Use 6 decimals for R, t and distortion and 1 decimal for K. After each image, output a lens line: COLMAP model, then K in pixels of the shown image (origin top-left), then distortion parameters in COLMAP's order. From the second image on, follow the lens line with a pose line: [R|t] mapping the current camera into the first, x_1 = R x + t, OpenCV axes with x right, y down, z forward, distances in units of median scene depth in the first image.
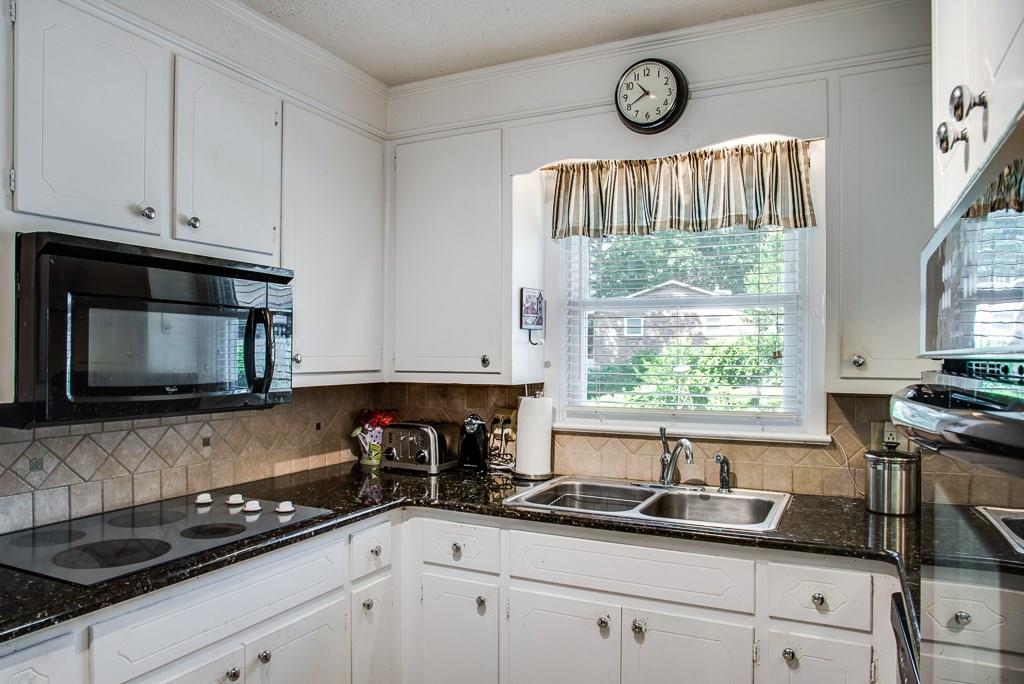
lens RADIAL K [[693.4, 0, 502.3], [0, 693.4, 351.4], [0, 0, 1]] dist [-0.063465, 0.003341]
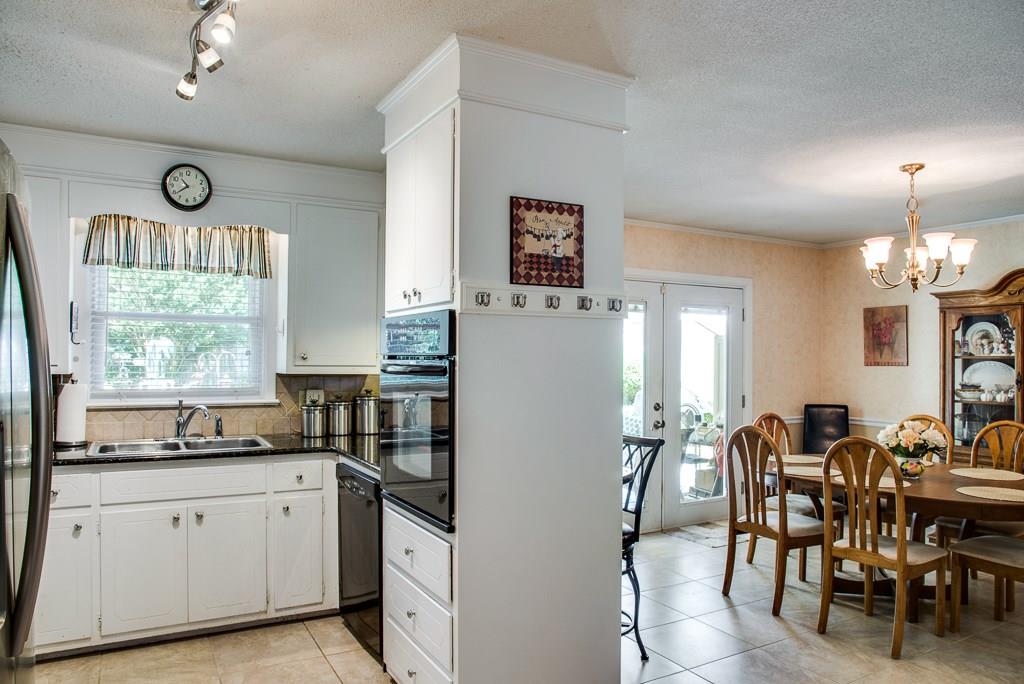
lens RADIAL K [[693.4, 0, 502.3], [0, 693.4, 351.4], [0, 0, 1]] dist [-0.063465, 0.003341]
pose [[0.570701, 0.005943, 0.821137, -0.627004], [-0.012260, 0.999924, 0.001284, -0.008628], [-0.821067, -0.010800, 0.570730, -0.466317]]
